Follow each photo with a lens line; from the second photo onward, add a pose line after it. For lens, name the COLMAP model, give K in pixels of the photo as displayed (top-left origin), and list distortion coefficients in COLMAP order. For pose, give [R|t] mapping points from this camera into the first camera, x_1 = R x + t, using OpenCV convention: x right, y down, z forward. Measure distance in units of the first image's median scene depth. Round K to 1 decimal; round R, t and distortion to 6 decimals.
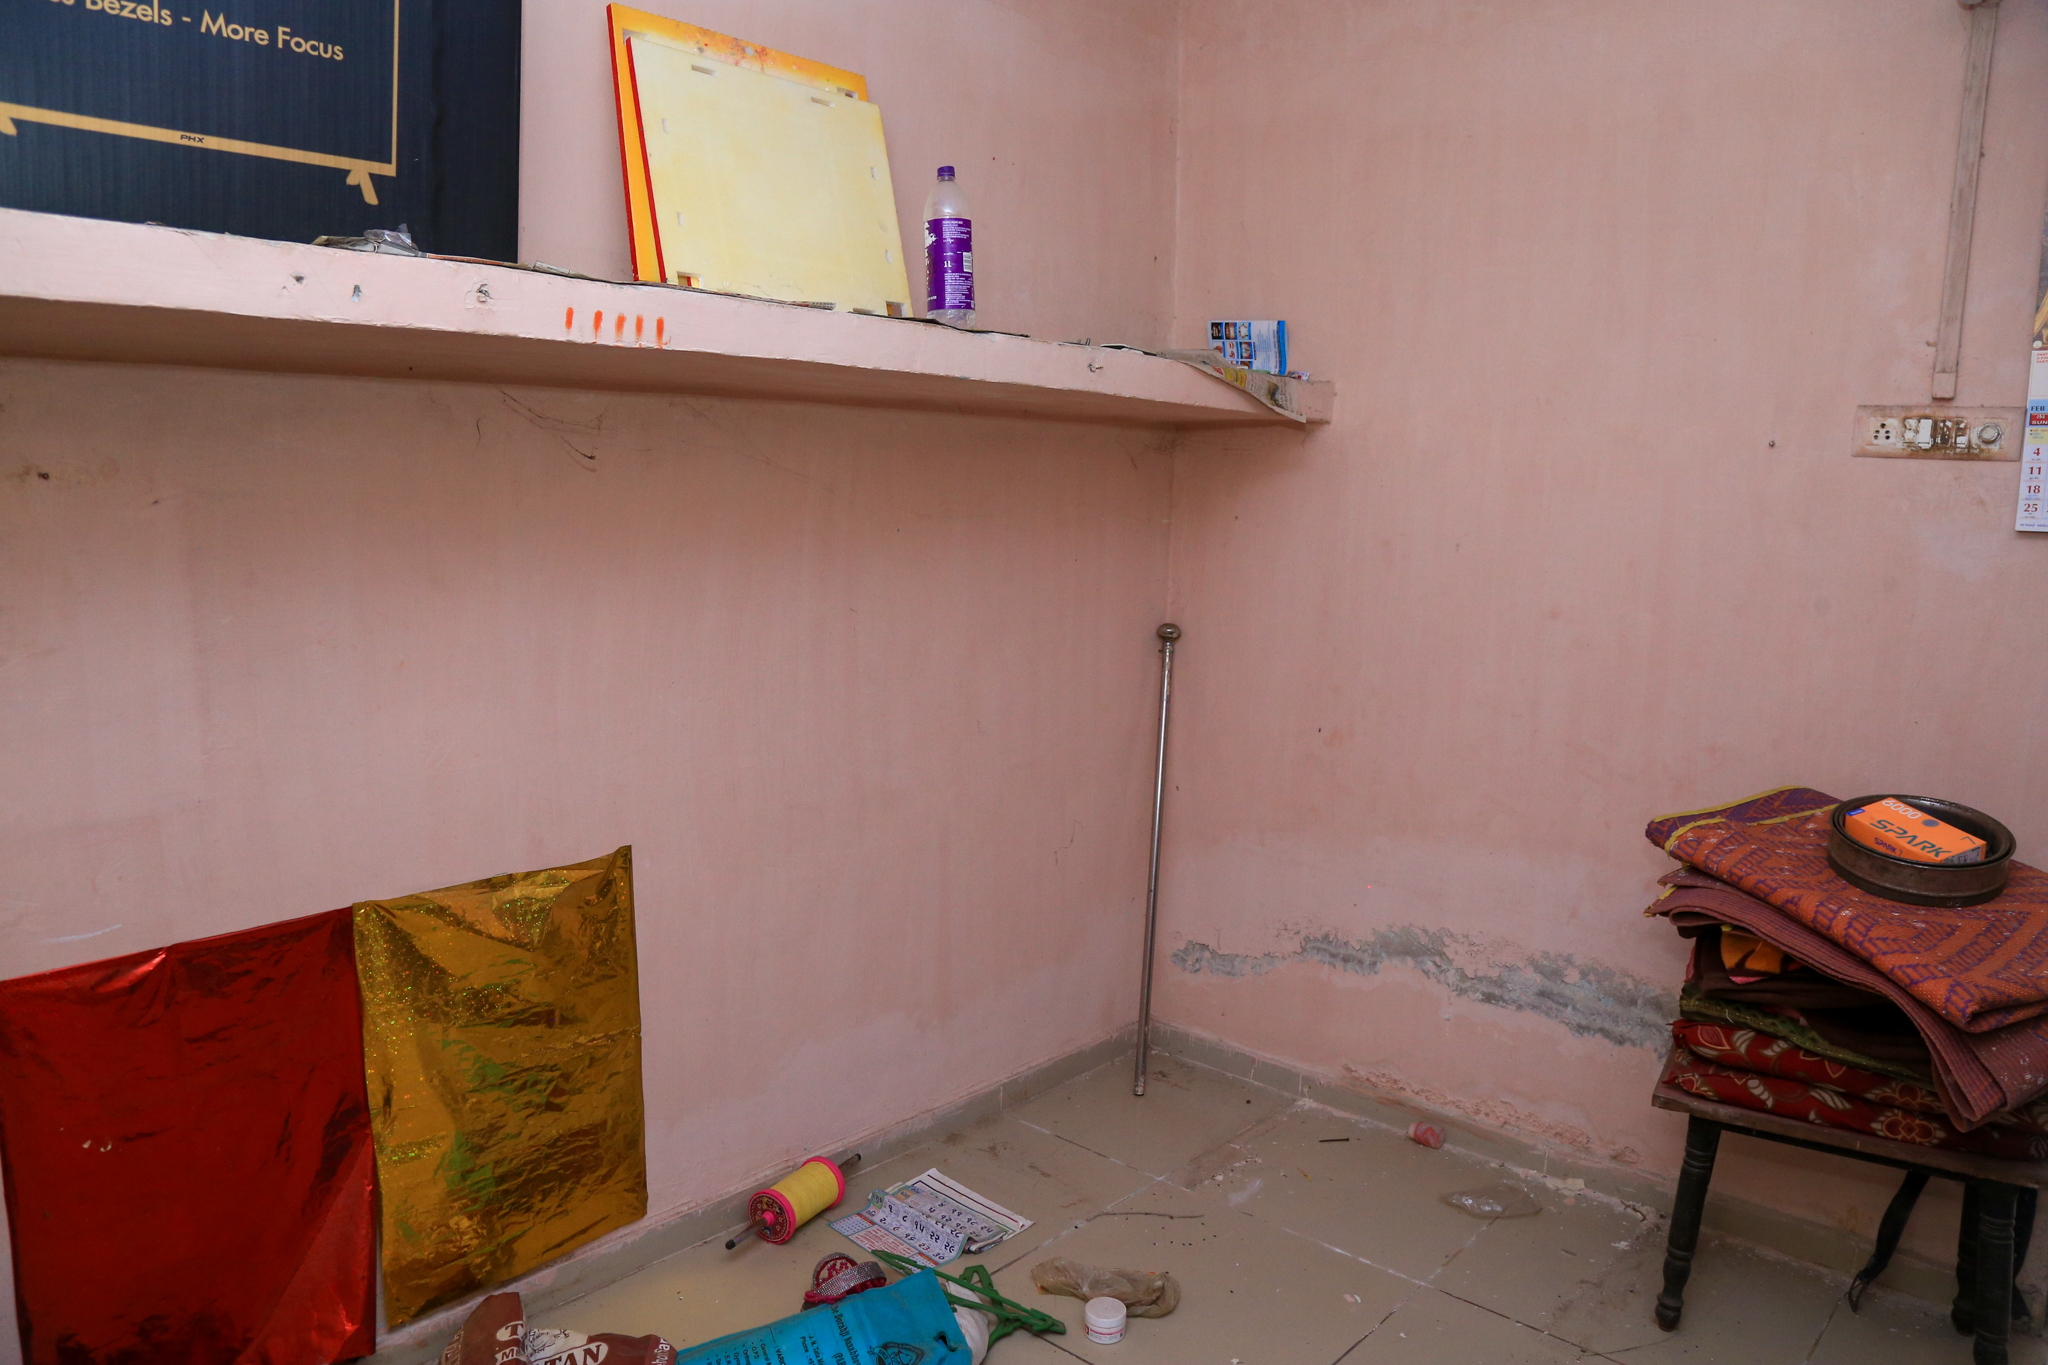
lens RADIAL K [[1409.5, 0, 1036.5], [0, 1409.5, 695.6], [0, 0, 1]] dist [-0.127106, 0.073855]
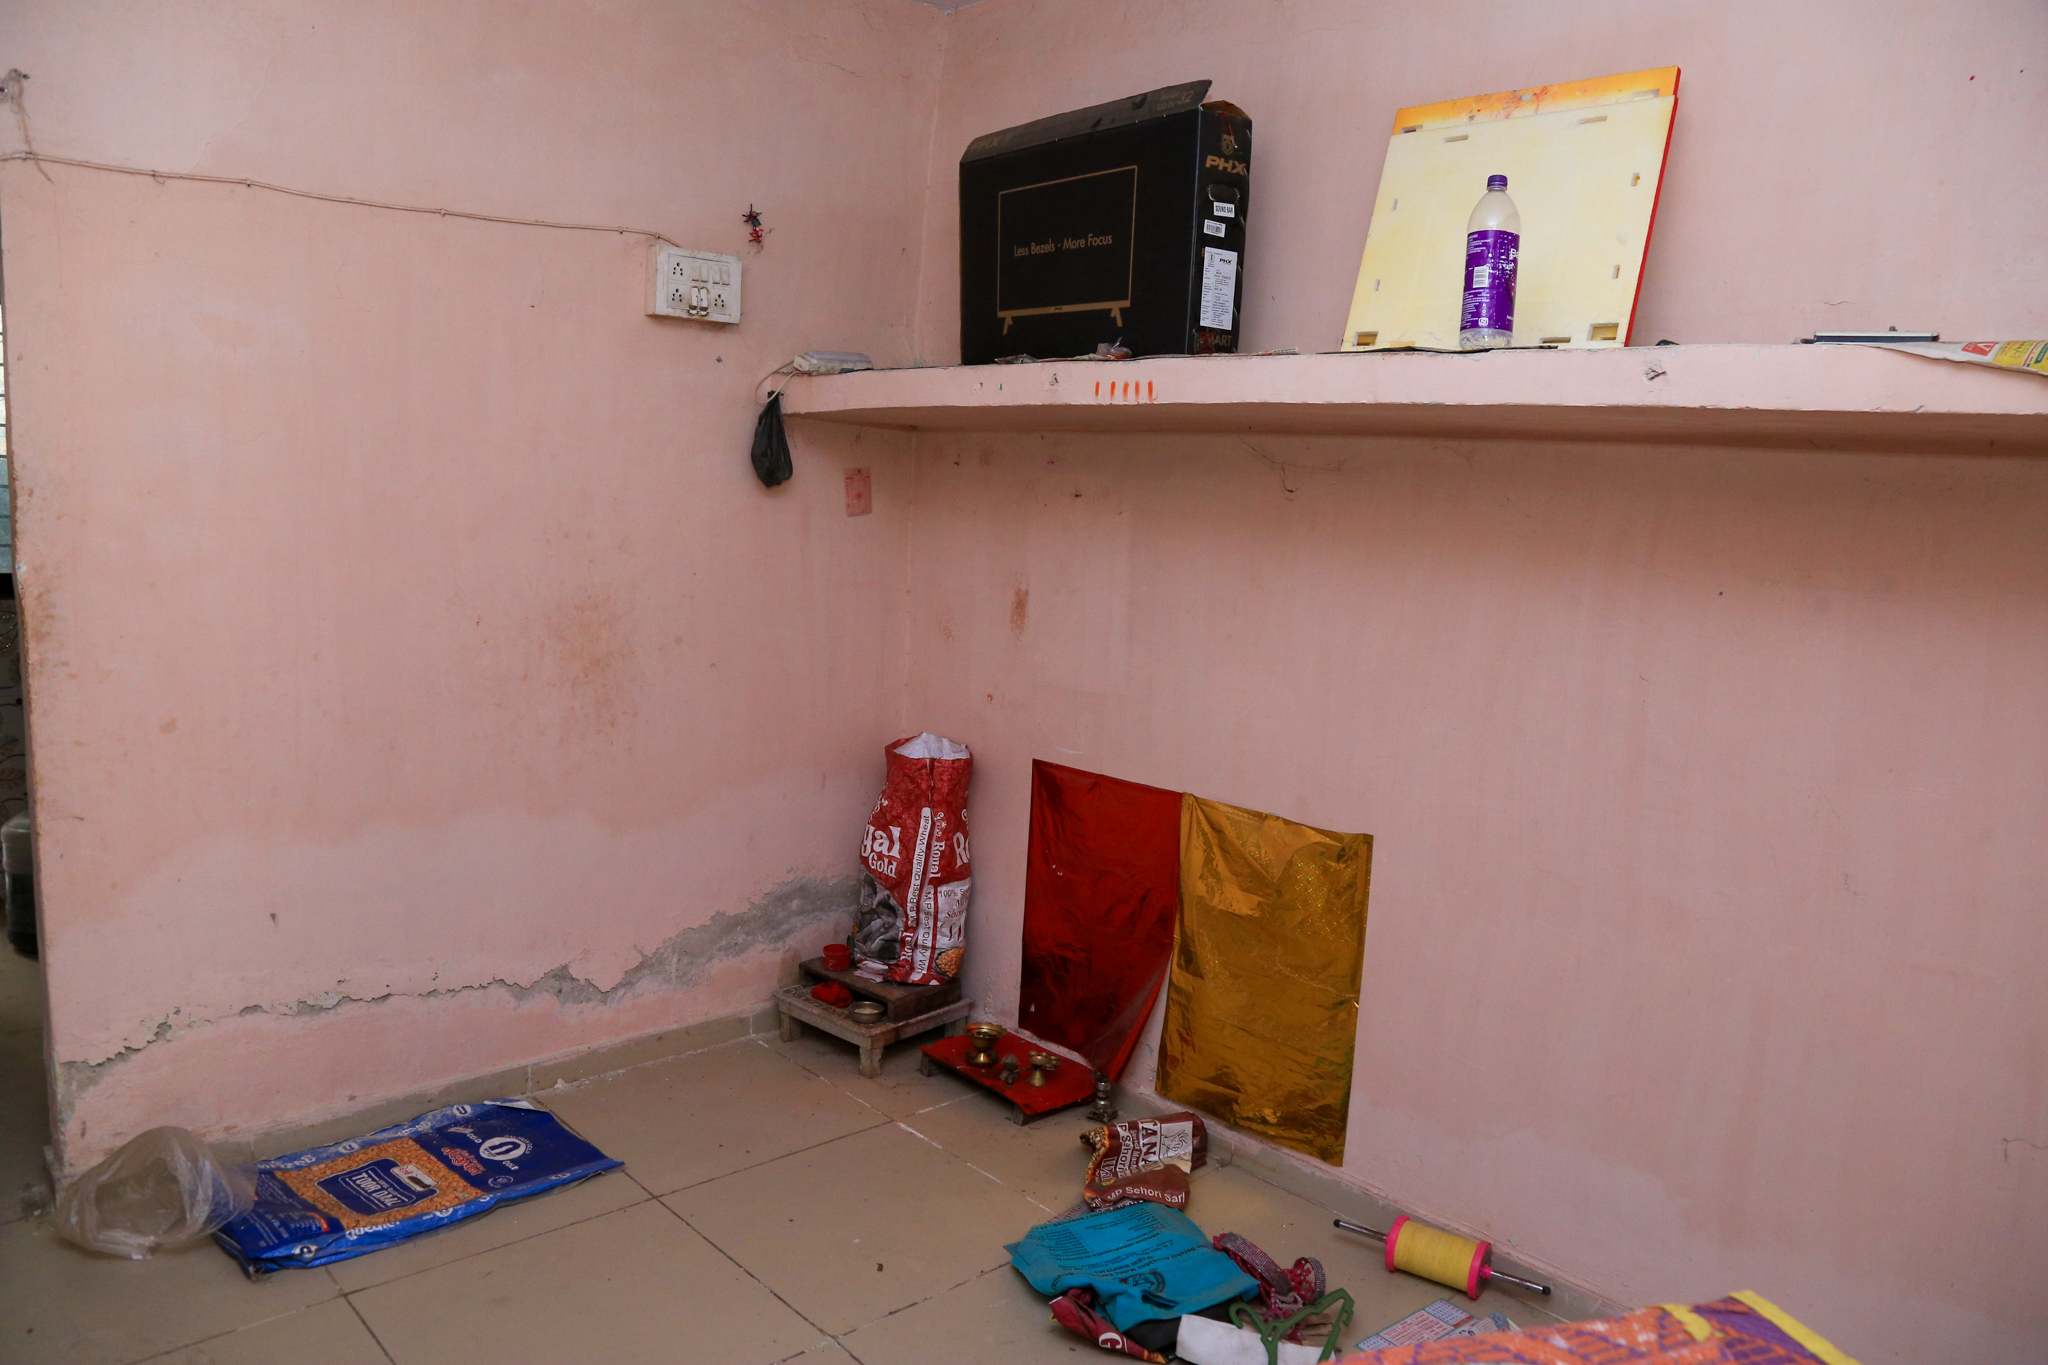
lens RADIAL K [[1409.5, 0, 1036.5], [0, 1409.5, 695.6], [0, 0, 1]] dist [-0.127106, 0.073855]
pose [[-0.085297, 0.120062, -0.989095, 1.153834], [-0.198183, 0.970832, 0.134936, -0.138308], [0.976447, 0.207532, -0.059015, 1.053198]]
